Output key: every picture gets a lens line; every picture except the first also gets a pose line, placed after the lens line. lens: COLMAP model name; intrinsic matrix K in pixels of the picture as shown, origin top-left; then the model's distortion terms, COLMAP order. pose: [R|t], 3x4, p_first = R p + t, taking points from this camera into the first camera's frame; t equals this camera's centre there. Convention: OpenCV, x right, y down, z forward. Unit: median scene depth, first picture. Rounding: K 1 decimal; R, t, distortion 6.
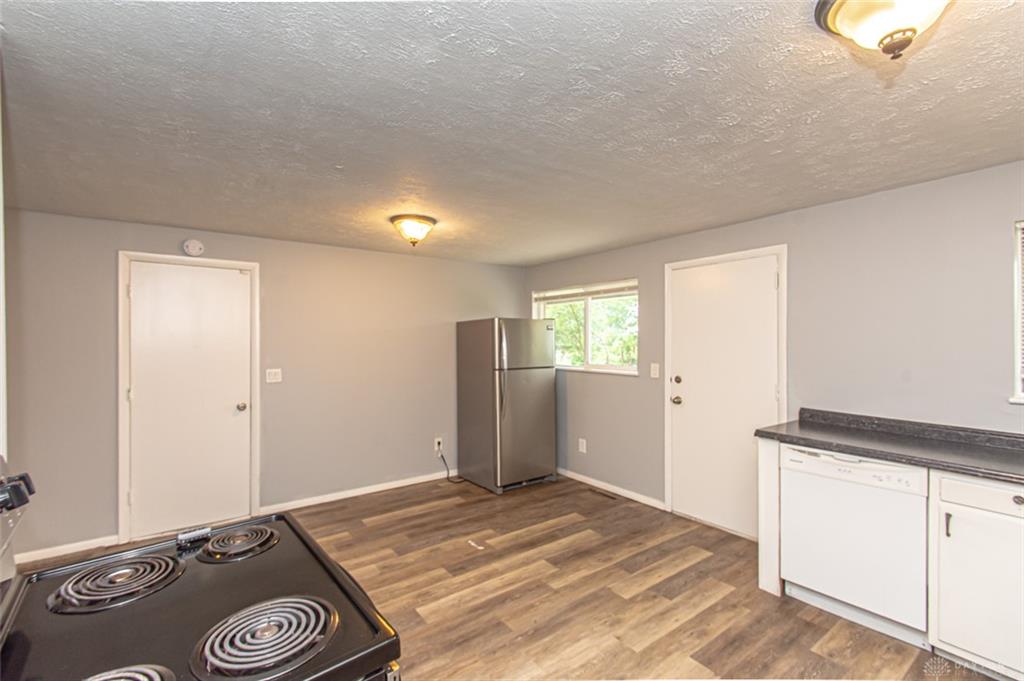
lens RADIAL K [[443.5, 0, 509.0], [0, 443.5, 342.5], [0, 0, 1]] dist [0.003687, 0.000525]
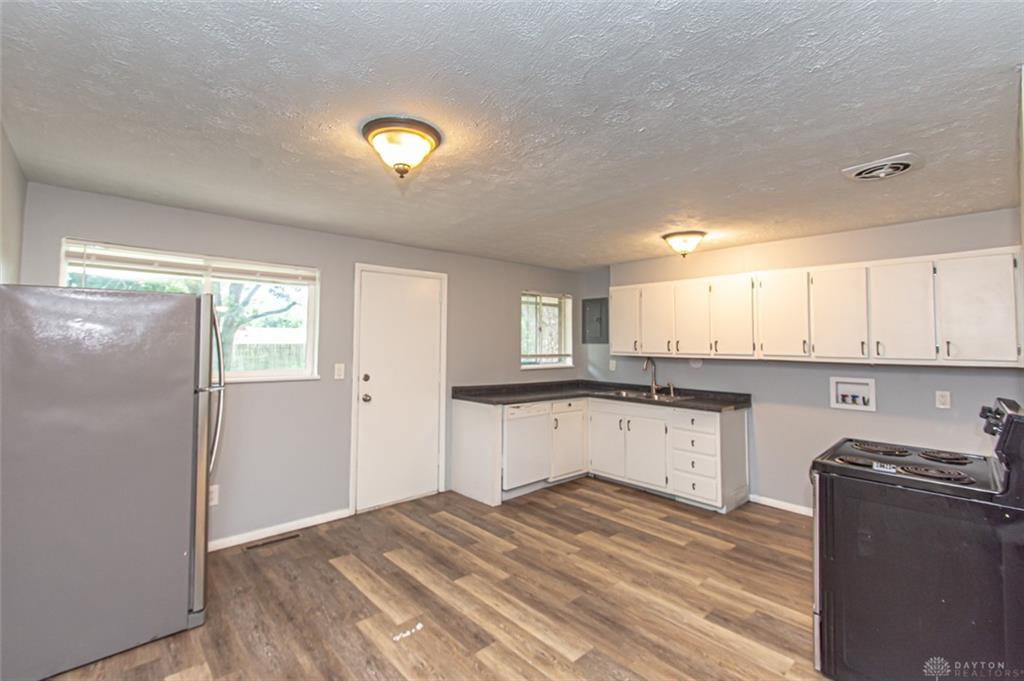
lens RADIAL K [[463.5, 0, 487.1], [0, 463.5, 321.6], [0, 0, 1]] dist [0.003104, -0.003607]
pose [[-0.077934, 0.044283, 0.995975, -0.792987], [-0.005675, 0.998977, -0.044860, -0.000237], [-0.996942, -0.009148, -0.077603, 0.891732]]
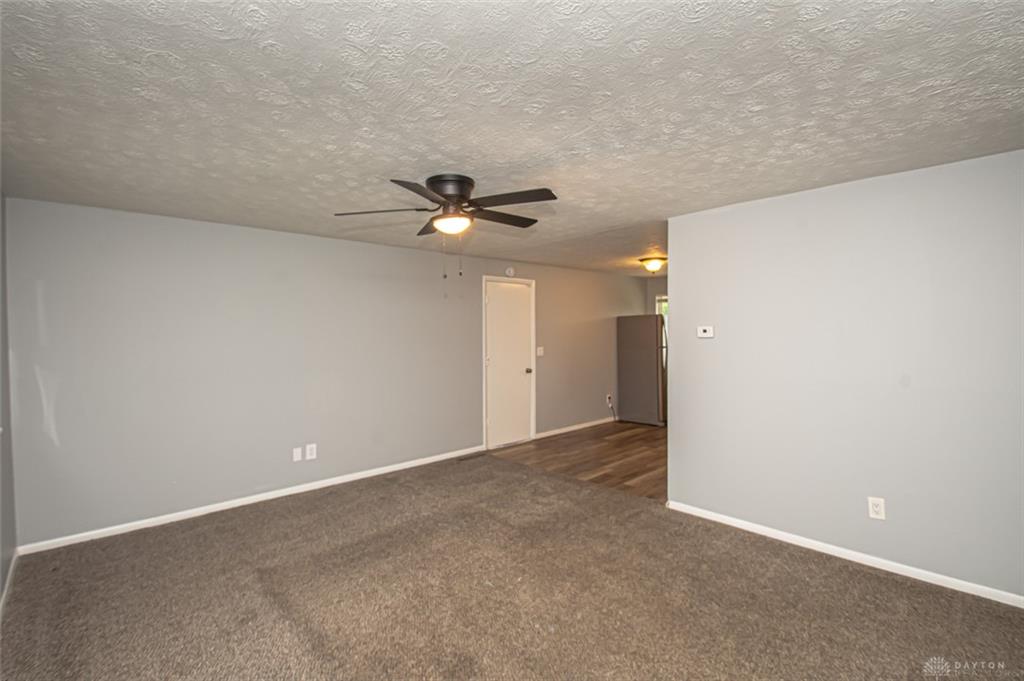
lens RADIAL K [[463.5, 0, 490.2], [0, 463.5, 345.6], [0, 0, 1]] dist [0.003104, -0.003607]
pose [[0.995841, -0.005277, 0.090954, -0.975913], [0.002662, 0.999580, 0.028845, 0.006607], [-0.091068, -0.028483, 0.995437, -0.718945]]
